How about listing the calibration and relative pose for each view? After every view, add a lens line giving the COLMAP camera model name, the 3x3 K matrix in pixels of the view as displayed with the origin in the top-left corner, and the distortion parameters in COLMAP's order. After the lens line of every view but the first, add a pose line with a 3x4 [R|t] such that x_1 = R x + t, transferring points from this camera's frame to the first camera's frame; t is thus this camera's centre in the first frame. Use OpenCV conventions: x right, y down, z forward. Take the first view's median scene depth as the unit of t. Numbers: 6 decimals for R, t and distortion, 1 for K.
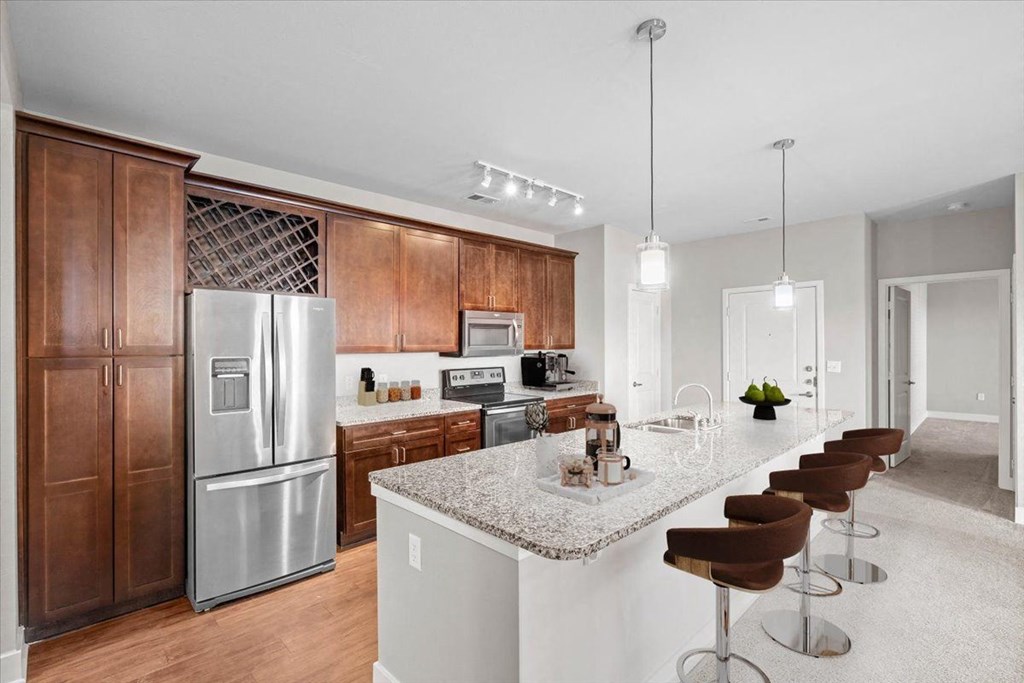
lens RADIAL K [[468.8, 0, 513.0], [0, 468.8, 345.5], [0, 0, 1]] dist [-0.001183, 0.000275]
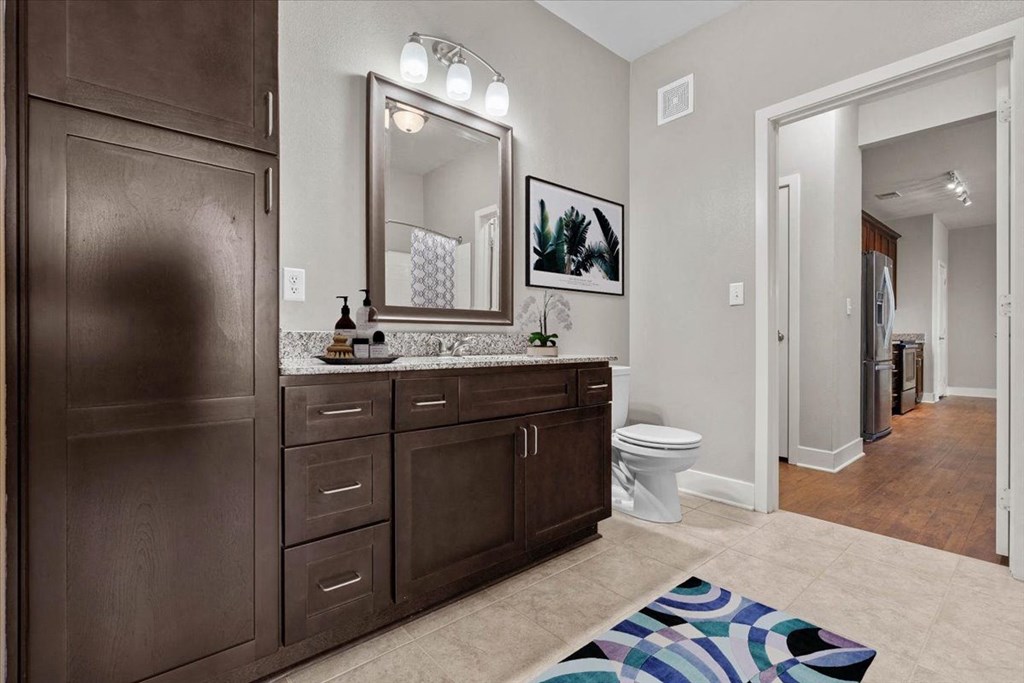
lens RADIAL K [[468.8, 0, 513.0], [0, 468.8, 345.5], [0, 0, 1]] dist [-0.001183, 0.000275]
pose [[0.998757, 0.005815, -0.049496, -1.190486], [-0.005216, 0.999911, 0.012240, 0.131719], [0.049563, -0.011966, 0.998699, -0.484967]]
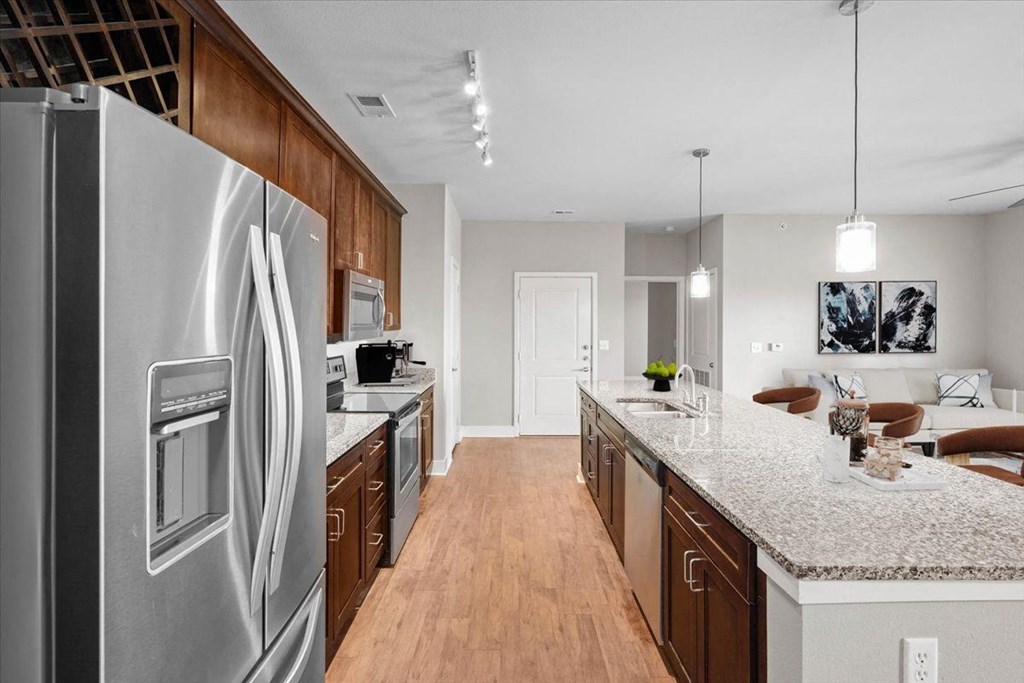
lens RADIAL K [[471.6, 0, 515.7], [0, 471.6, 324.2], [0, 0, 1]] dist [0.000790, 0.000368]
pose [[0.682100, 0.011916, 0.731162, -0.445342], [-0.010789, 0.999922, -0.006232, 0.001422], [-0.731180, -0.003637, 0.682175, 0.417549]]
